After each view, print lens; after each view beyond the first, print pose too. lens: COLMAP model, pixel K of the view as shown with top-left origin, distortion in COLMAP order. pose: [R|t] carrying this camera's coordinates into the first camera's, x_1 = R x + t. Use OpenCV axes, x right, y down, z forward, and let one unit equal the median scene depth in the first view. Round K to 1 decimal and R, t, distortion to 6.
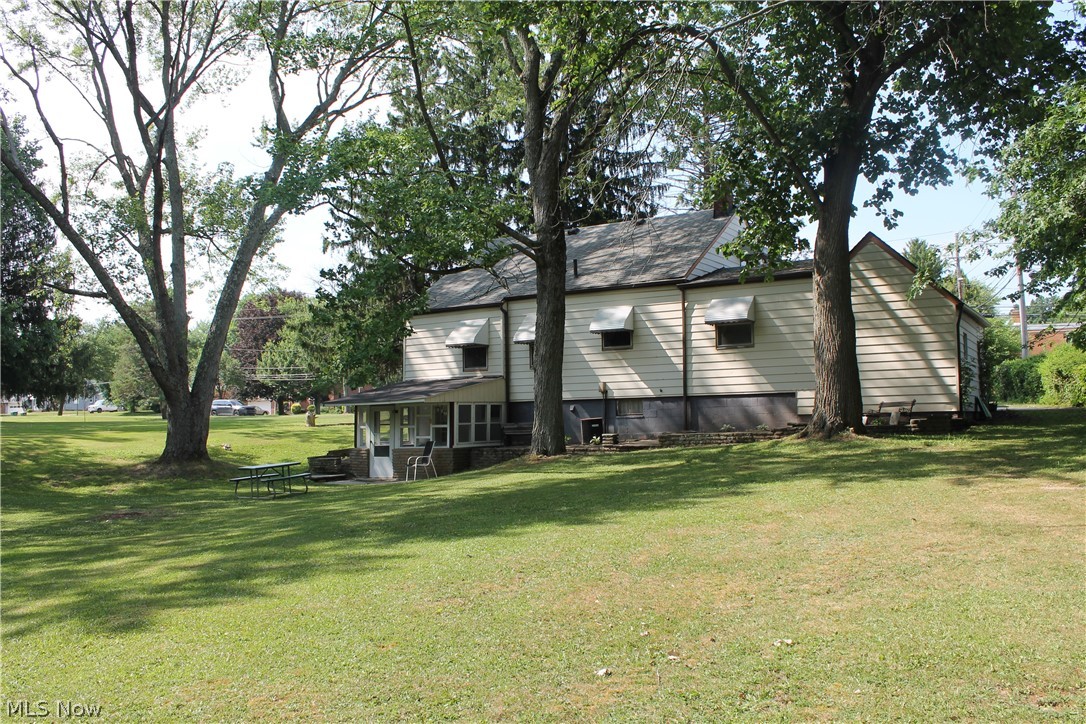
lens RADIAL K [[921.5, 0, 542.9], [0, 921.5, 360.8], [0, 0, 1]] dist [-0.167269, 0.145680]
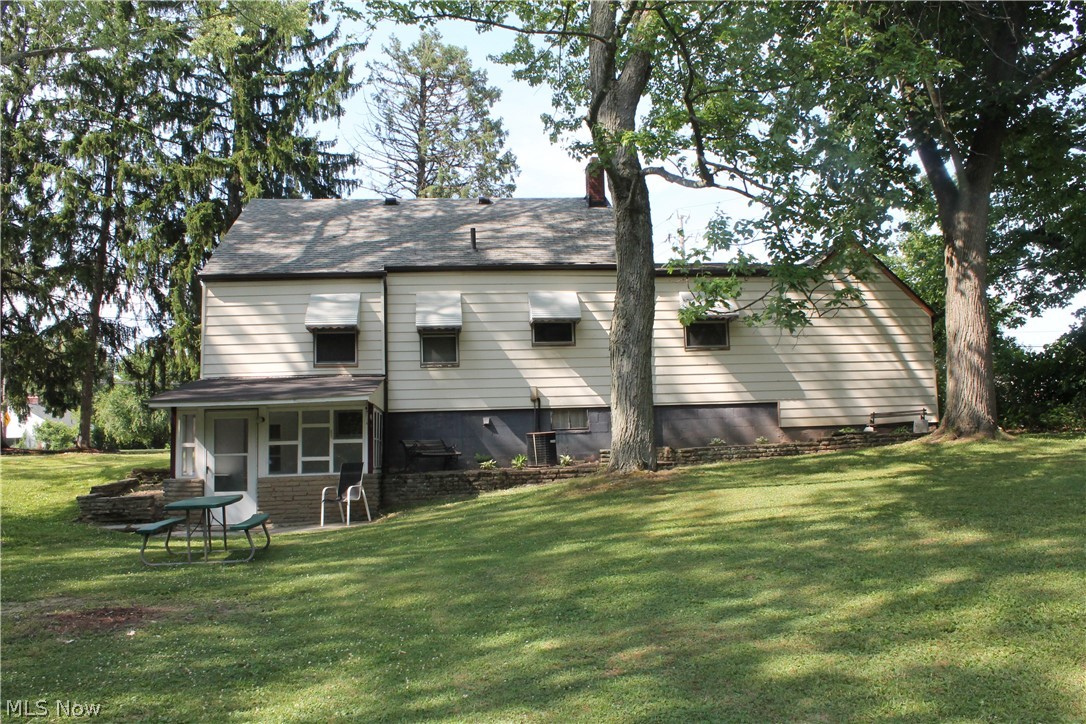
lens RADIAL K [[921.5, 0, 539.6], [0, 921.5, 362.5], [0, 0, 1]] dist [-0.167269, 0.145680]
pose [[0.791075, 0.060948, 0.608675, -0.386597], [-0.022505, 0.997250, -0.070609, 0.054994], [-0.611305, 0.042159, 0.790271, 0.376242]]
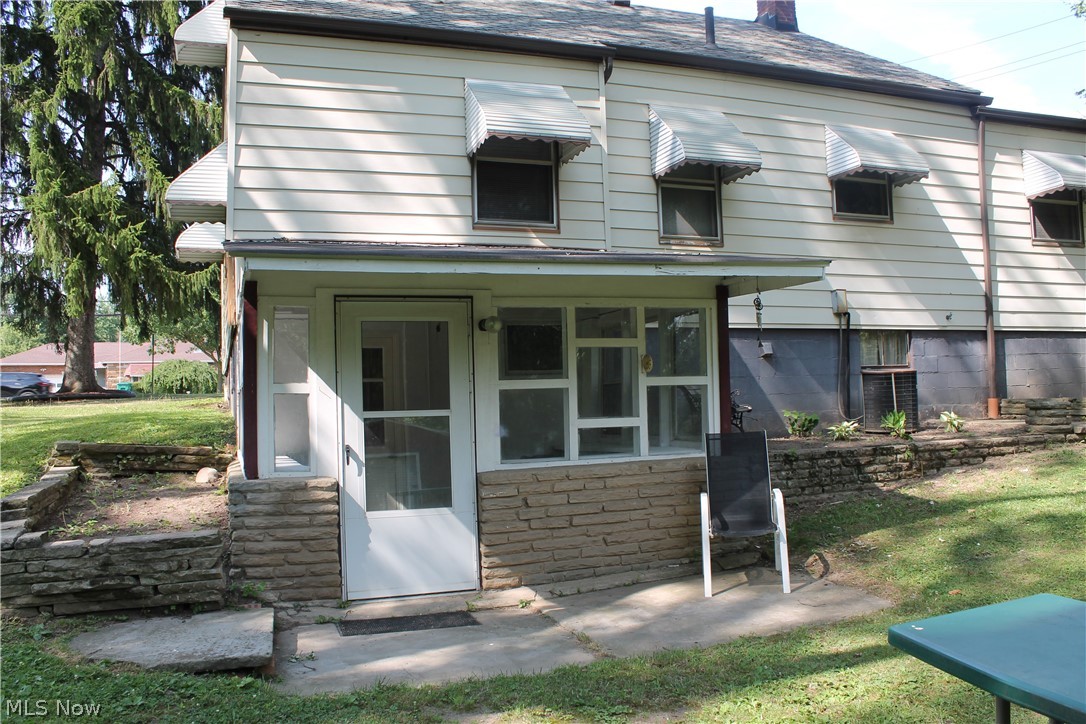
lens RADIAL K [[921.5, 0, 546.6], [0, 921.5, 363.6], [0, 0, 1]] dist [-0.167269, 0.145680]
pose [[0.616987, 0.041099, 0.785899, -0.341575], [-0.035140, 0.999078, -0.024659, 0.070315], [-0.786188, -0.012402, 0.617863, 0.816202]]
